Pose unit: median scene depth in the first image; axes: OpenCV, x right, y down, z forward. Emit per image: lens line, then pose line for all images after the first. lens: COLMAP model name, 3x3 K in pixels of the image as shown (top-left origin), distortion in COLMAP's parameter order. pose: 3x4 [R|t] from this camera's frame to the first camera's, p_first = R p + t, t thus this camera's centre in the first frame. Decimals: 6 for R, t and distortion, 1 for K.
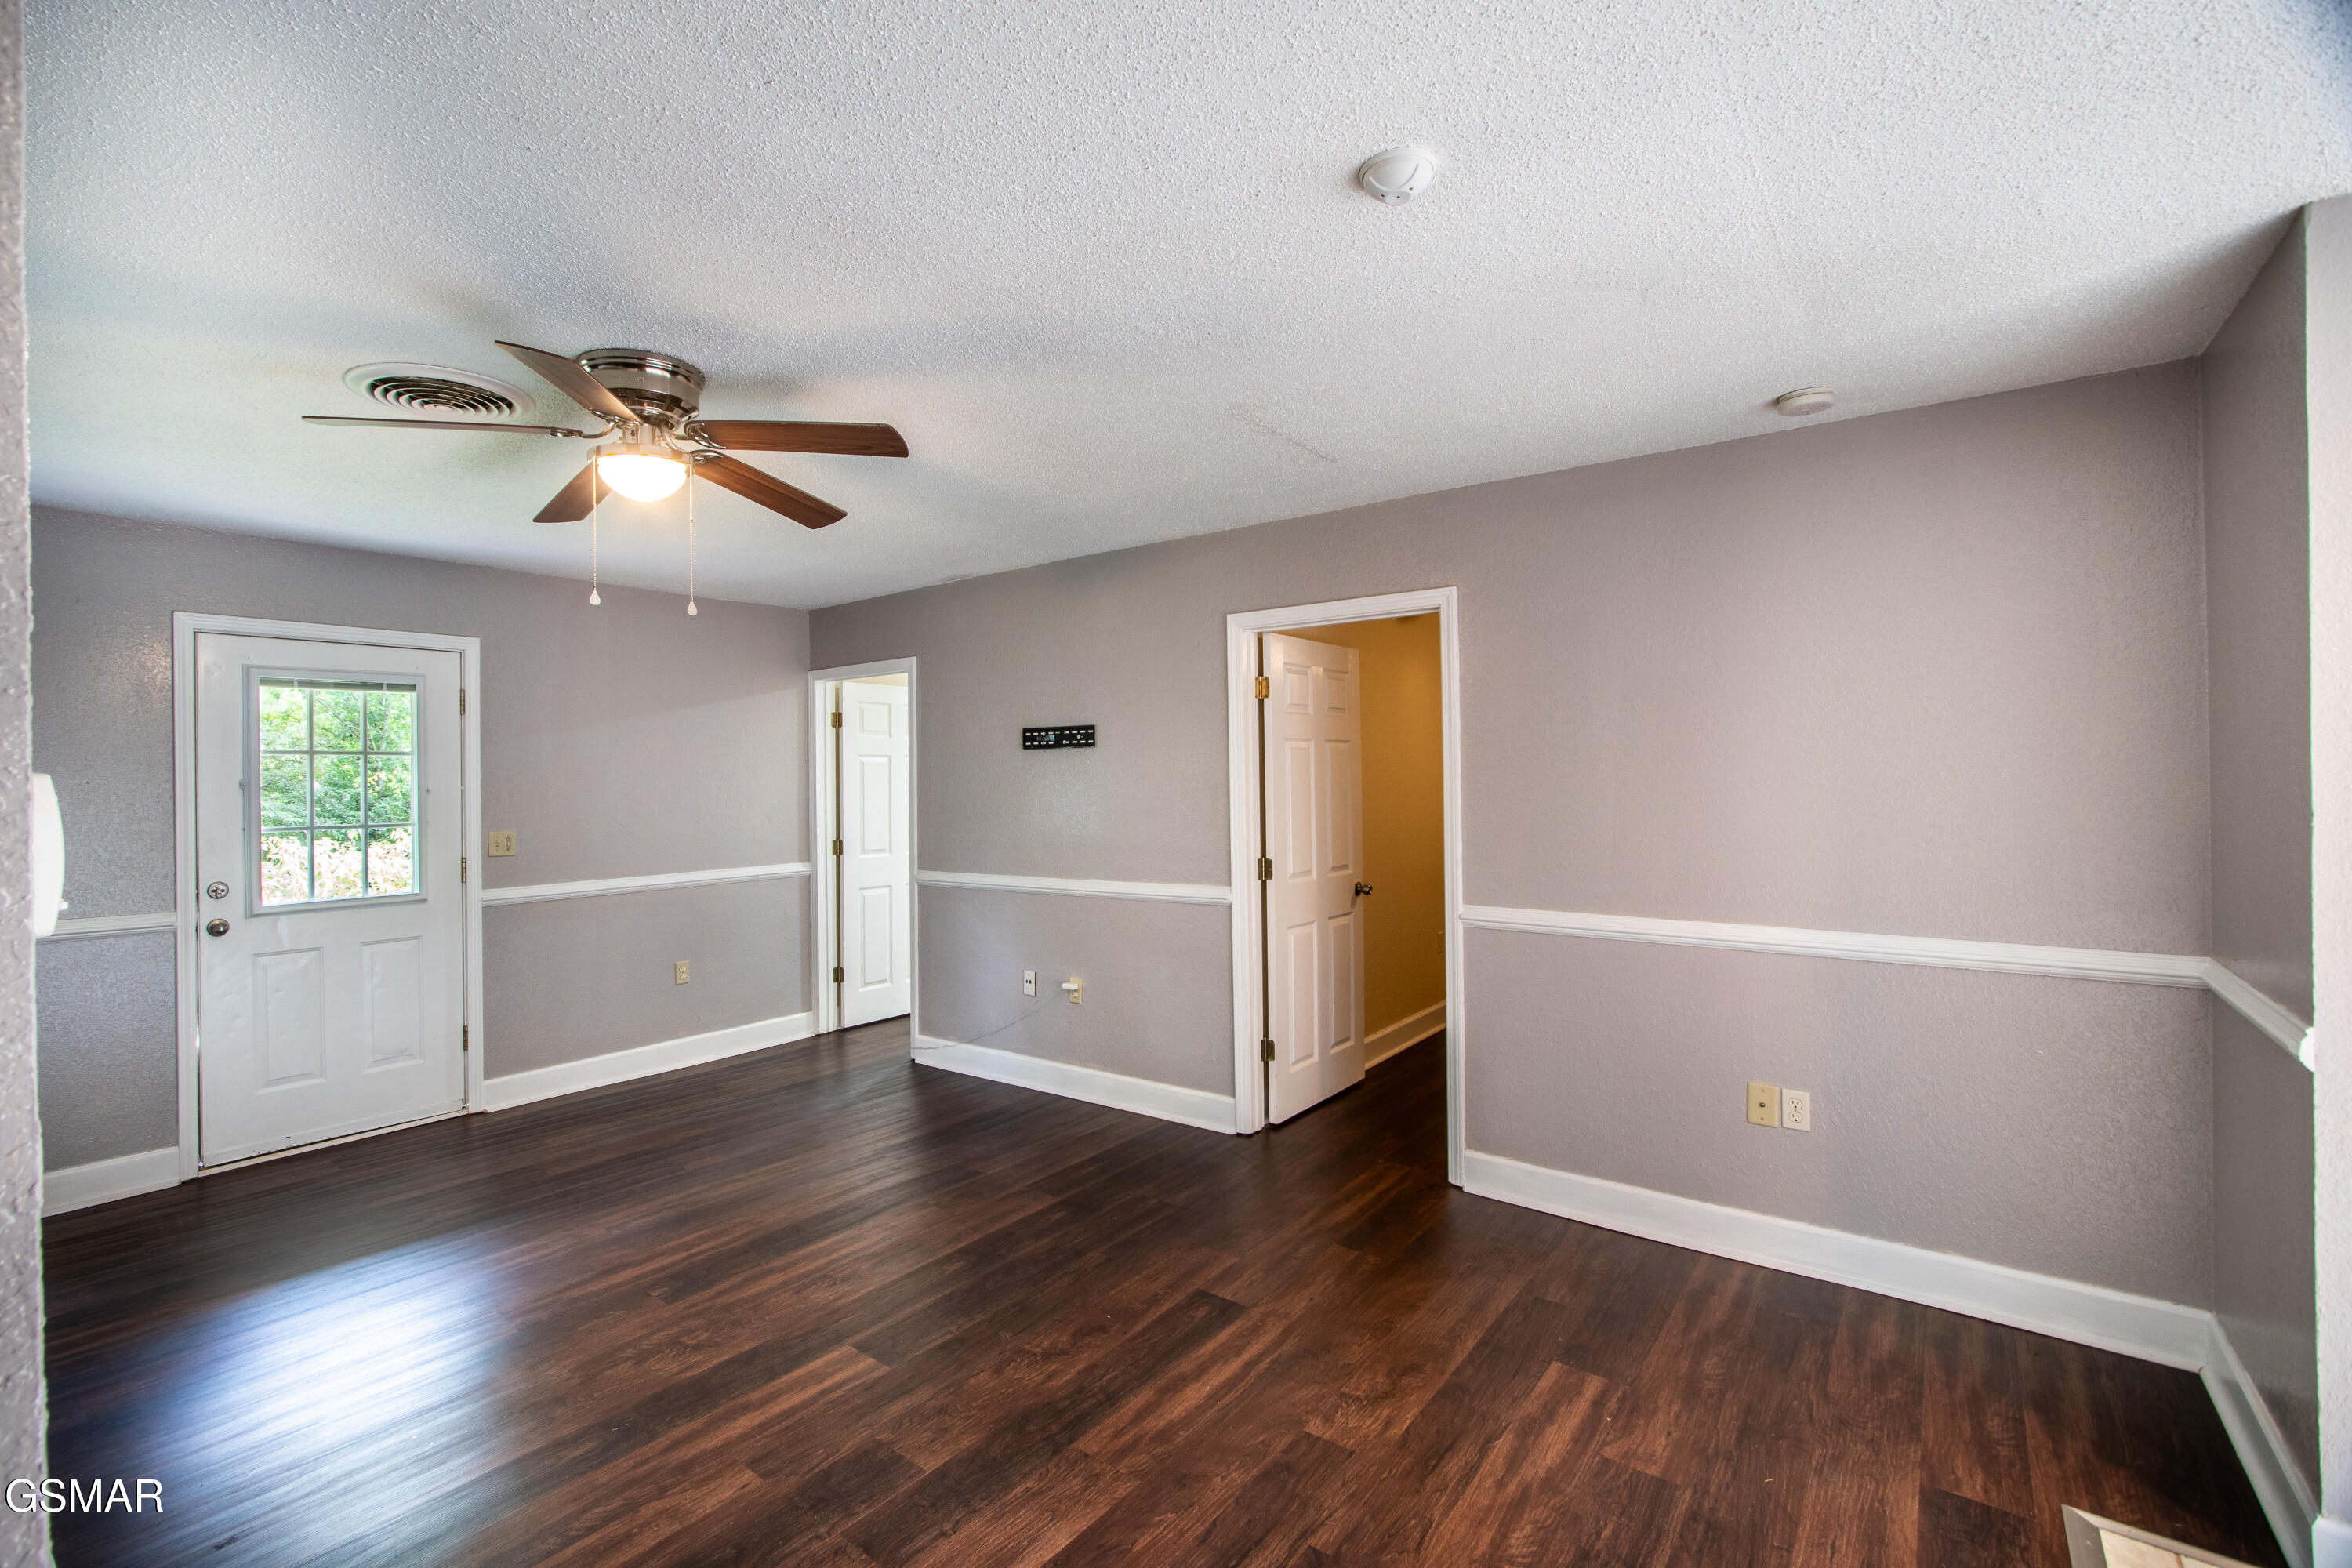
lens RADIAL K [[1065.2, 0, 1146.9], [0, 1065.2, 785.5], [0, 0, 1]] dist [-0.015506, 0.000687]
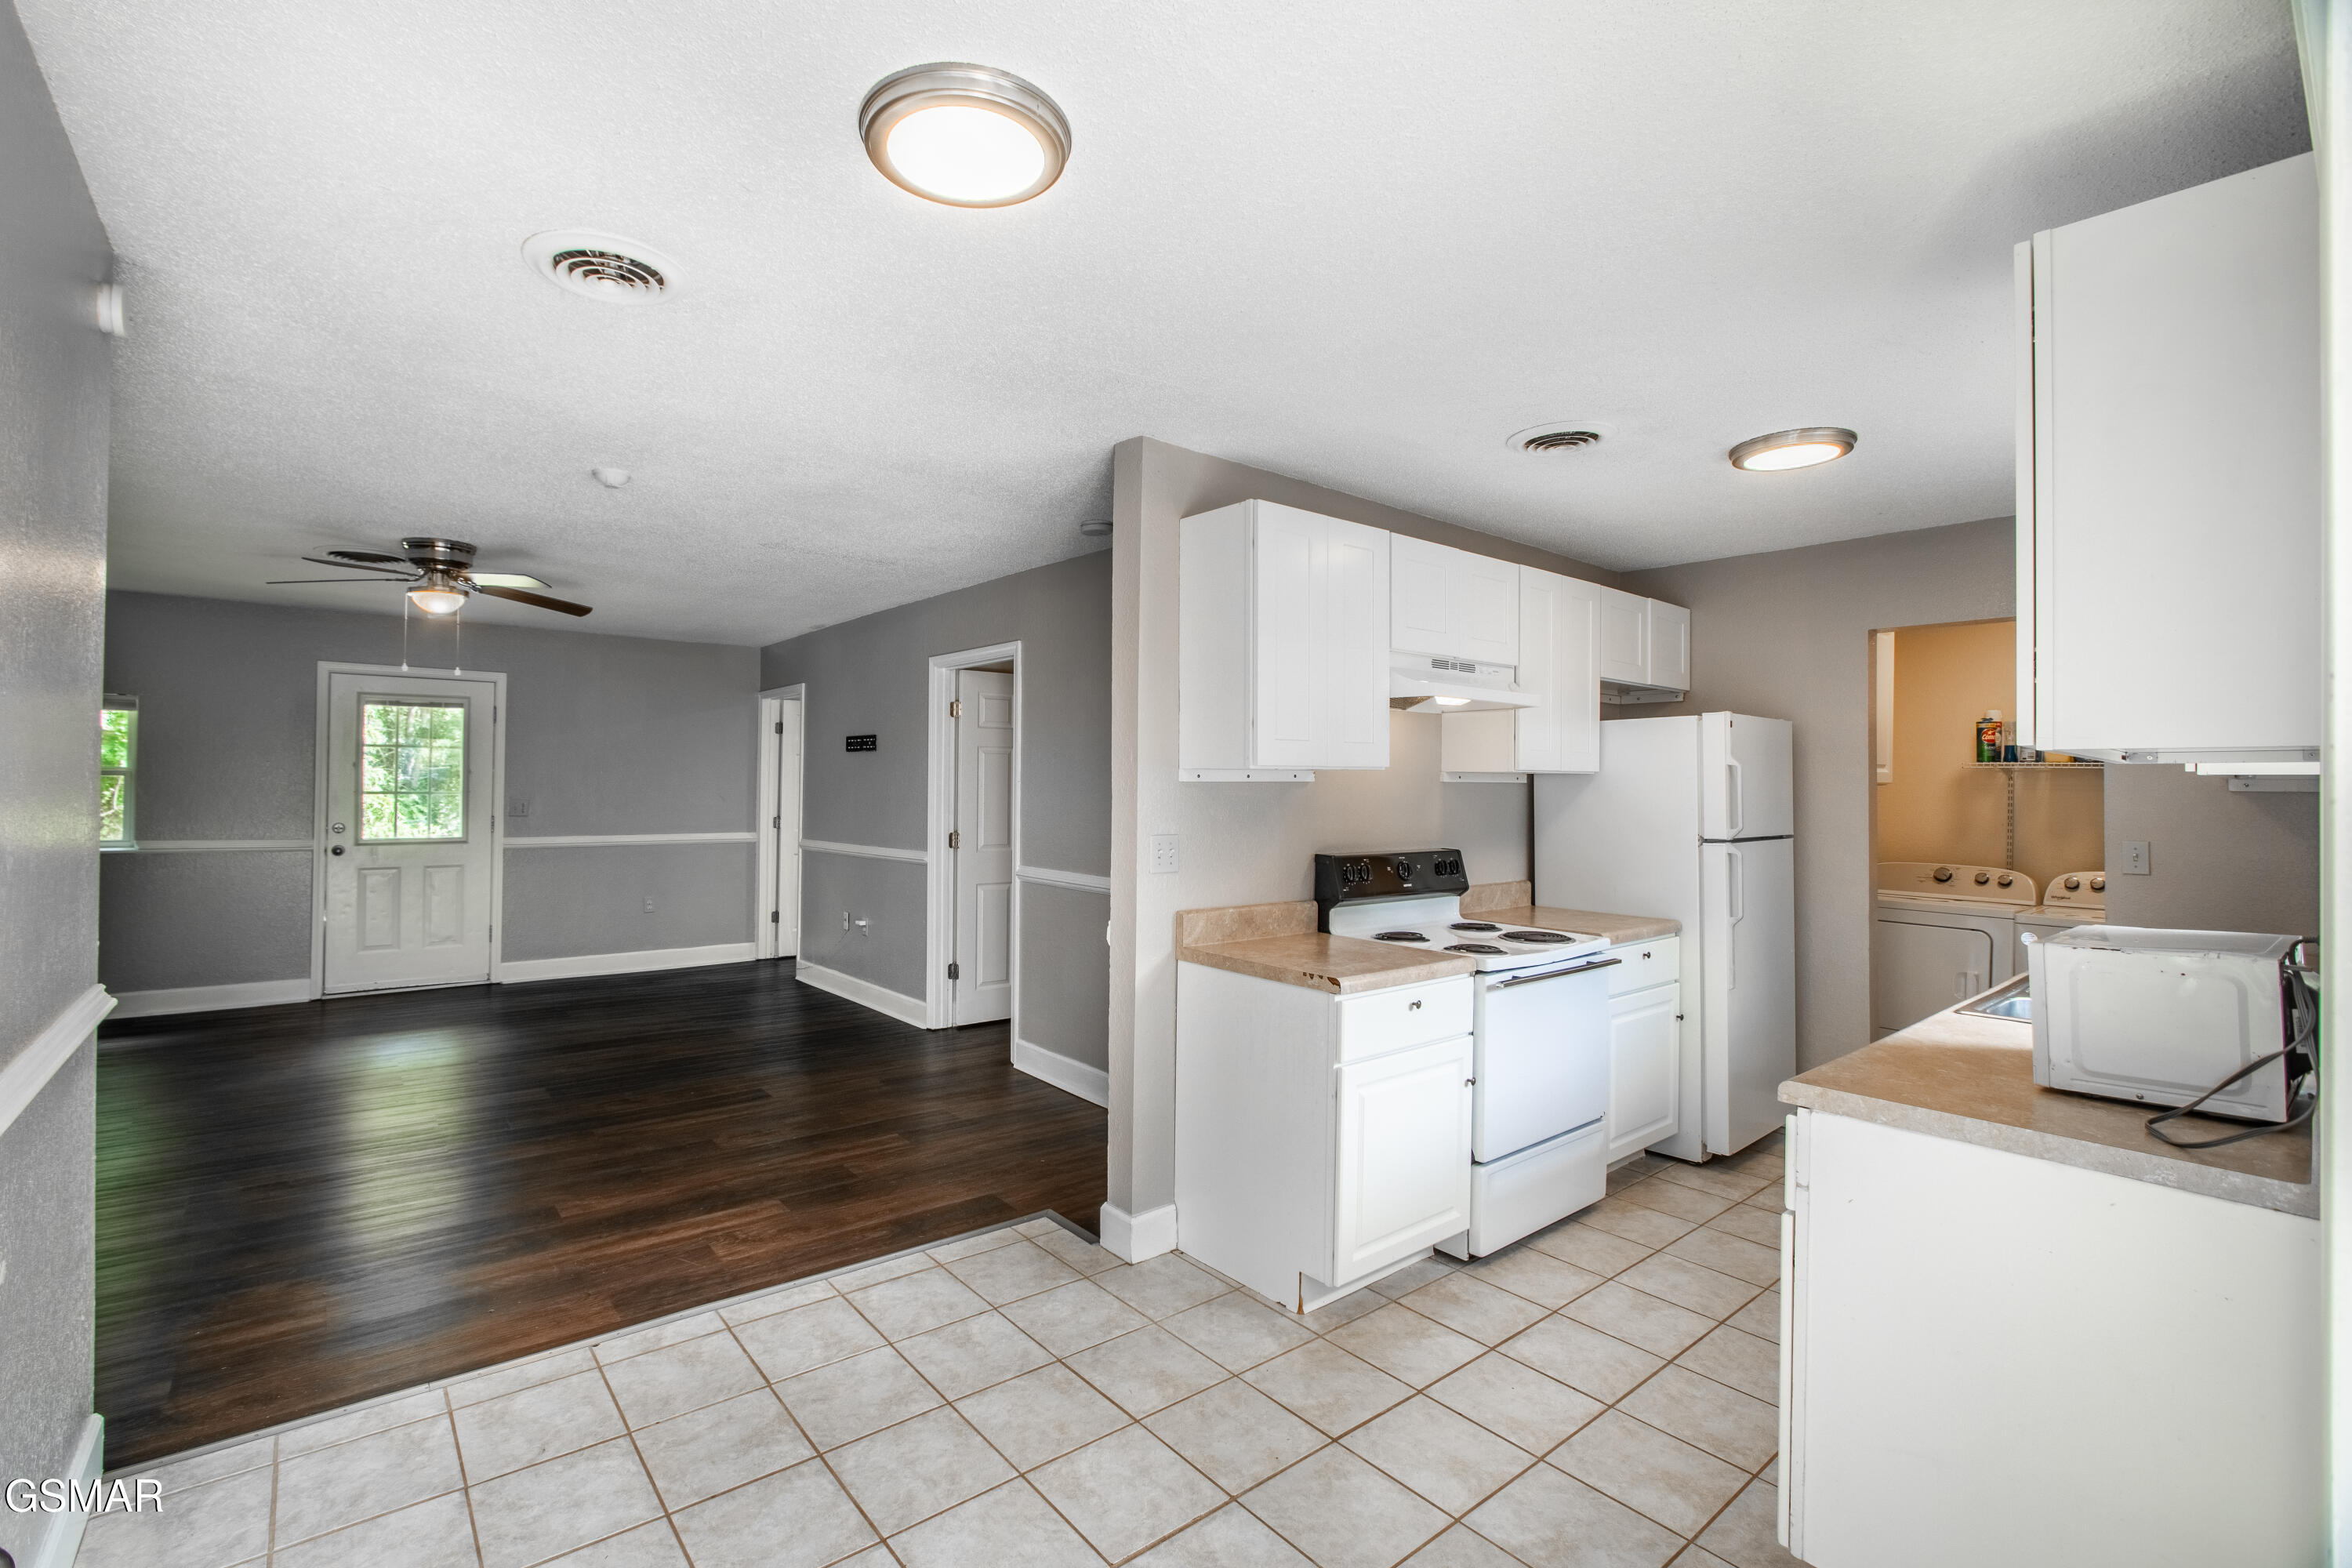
lens RADIAL K [[1065.2, 0, 1131.7], [0, 1065.2, 774.0], [0, 0, 1]] dist [-0.015506, 0.000687]
pose [[0.971790, 0.021497, -0.234866, 0.634243], [-0.025595, 0.999568, -0.014416, 0.005938], [0.234455, 0.020021, 0.971921, -0.289200]]
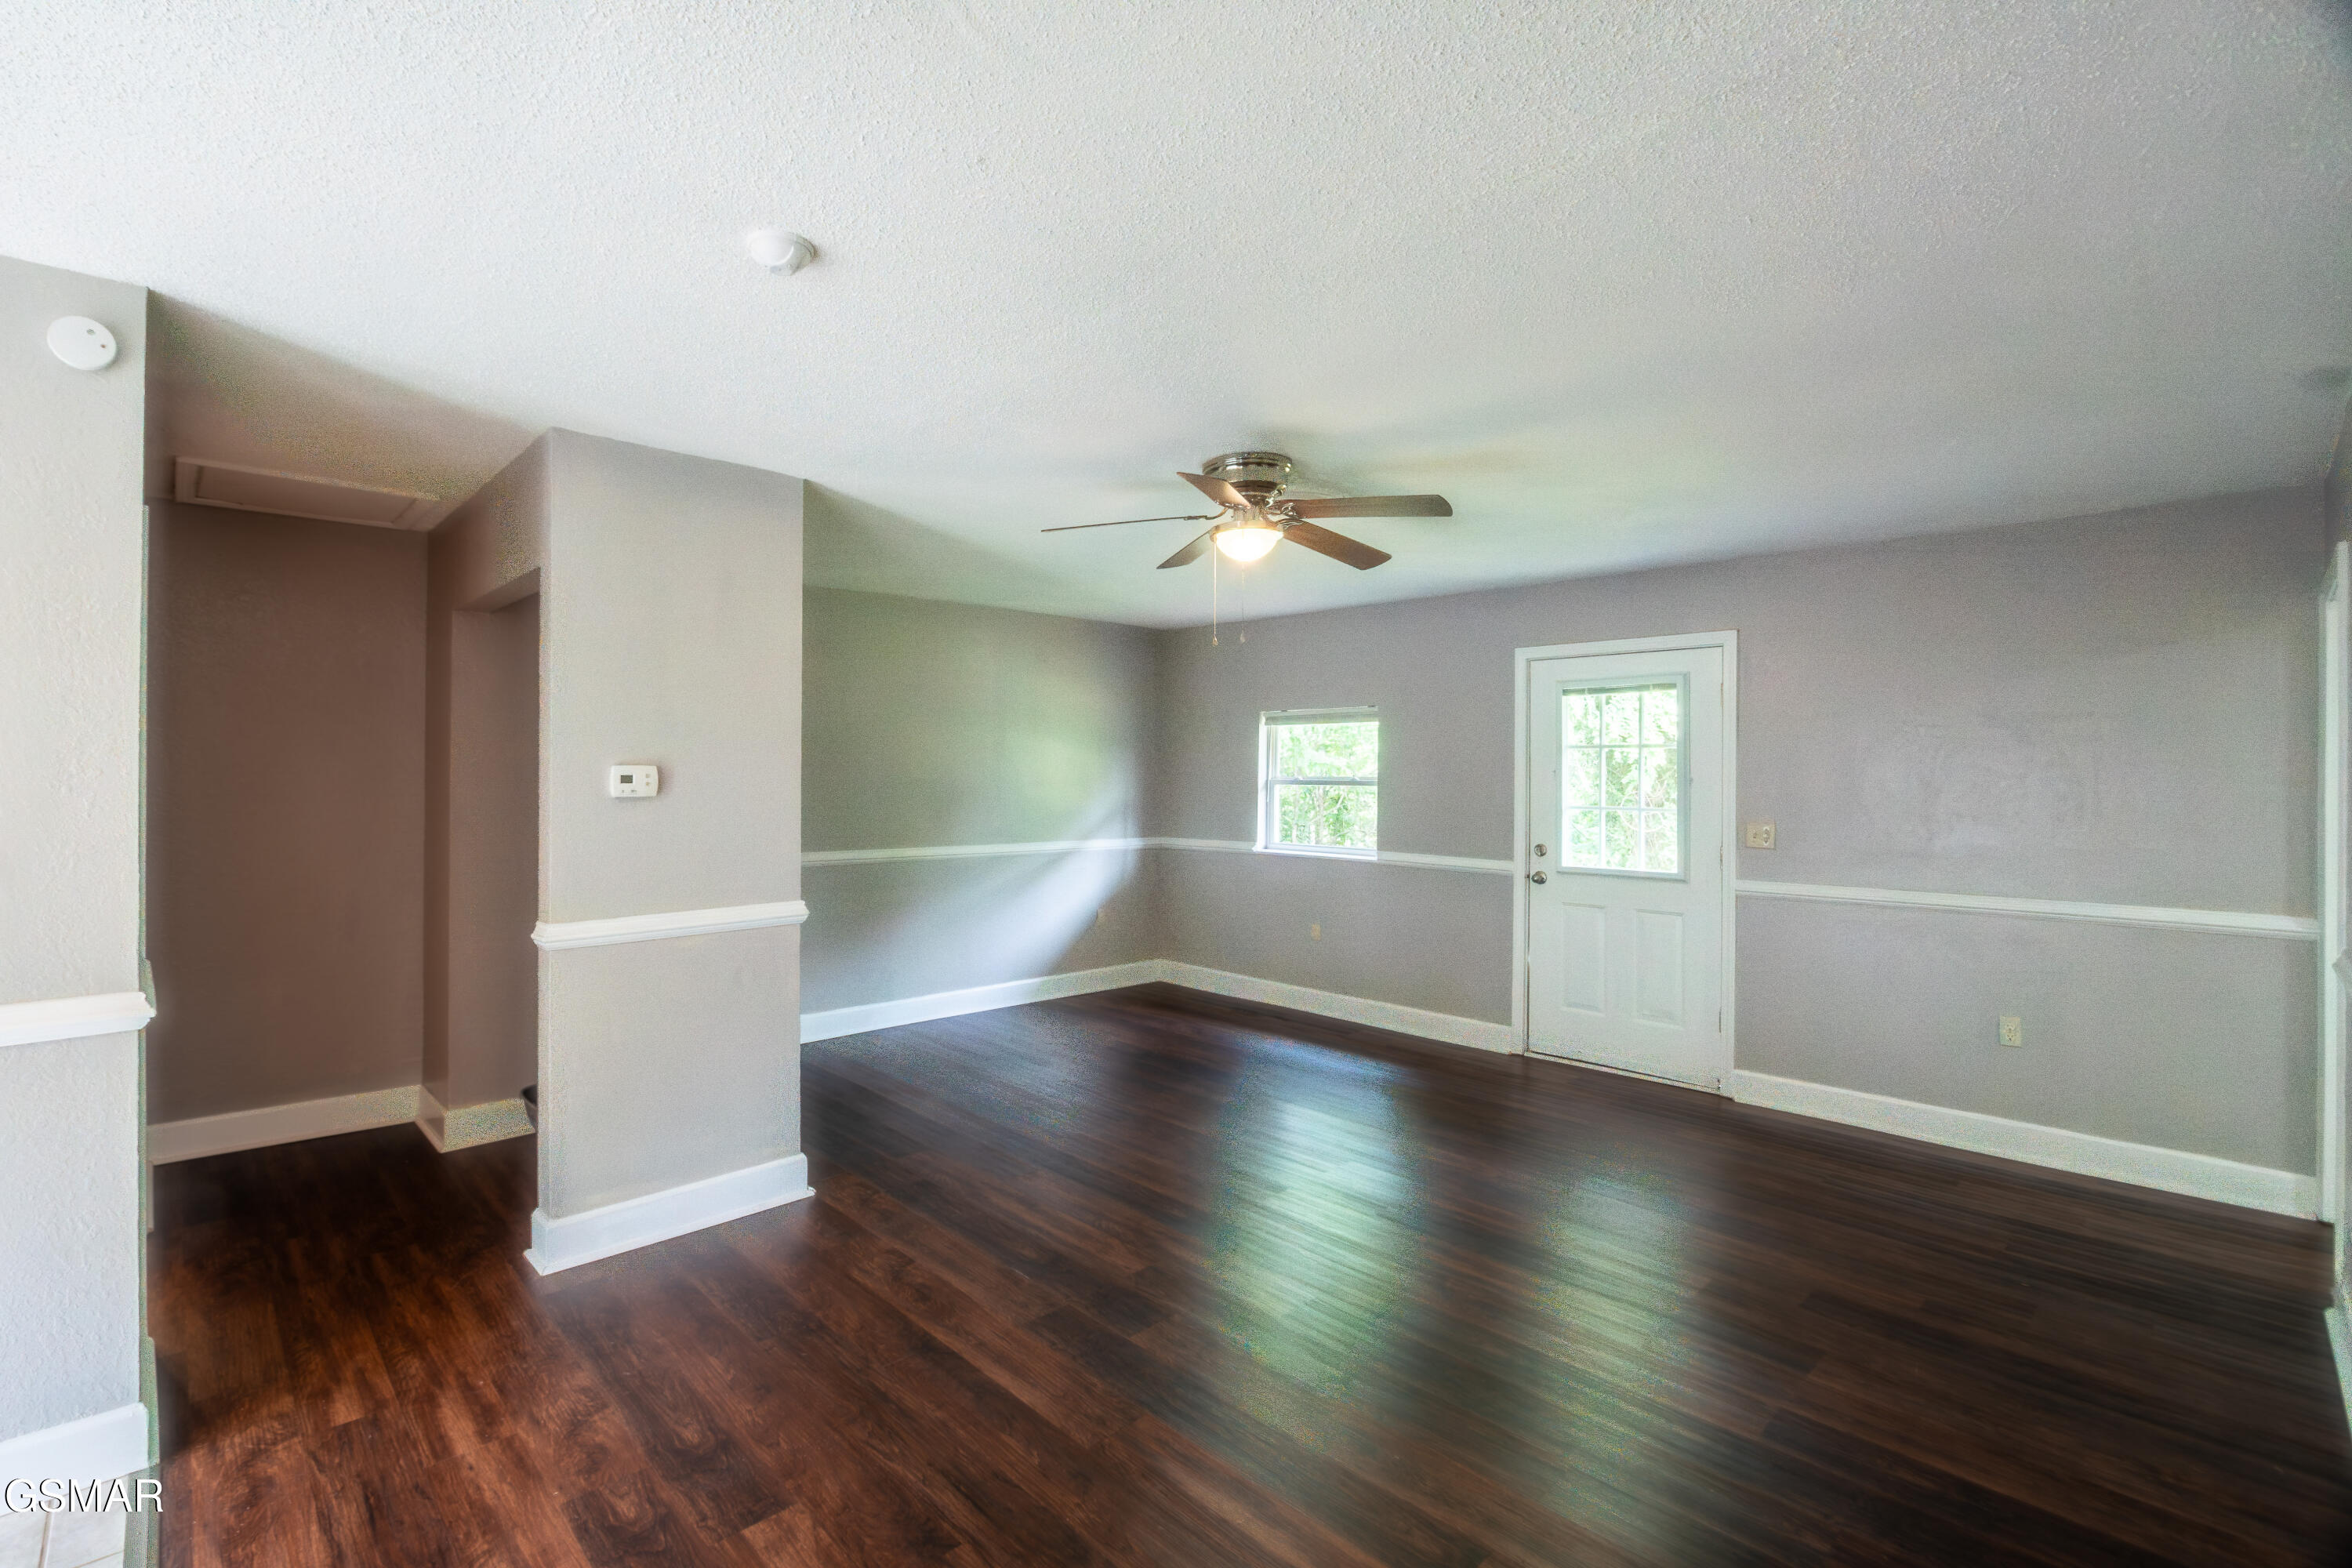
lens RADIAL K [[1065.2, 0, 1143.6], [0, 1065.2, 773.6], [0, 0, 1]] dist [-0.015506, 0.000687]
pose [[-0.159083, 0.010250, -0.987212, 0.474333], [-0.012355, 0.999847, 0.012372, -0.007816], [0.987188, 0.014165, -0.158932, 0.621245]]
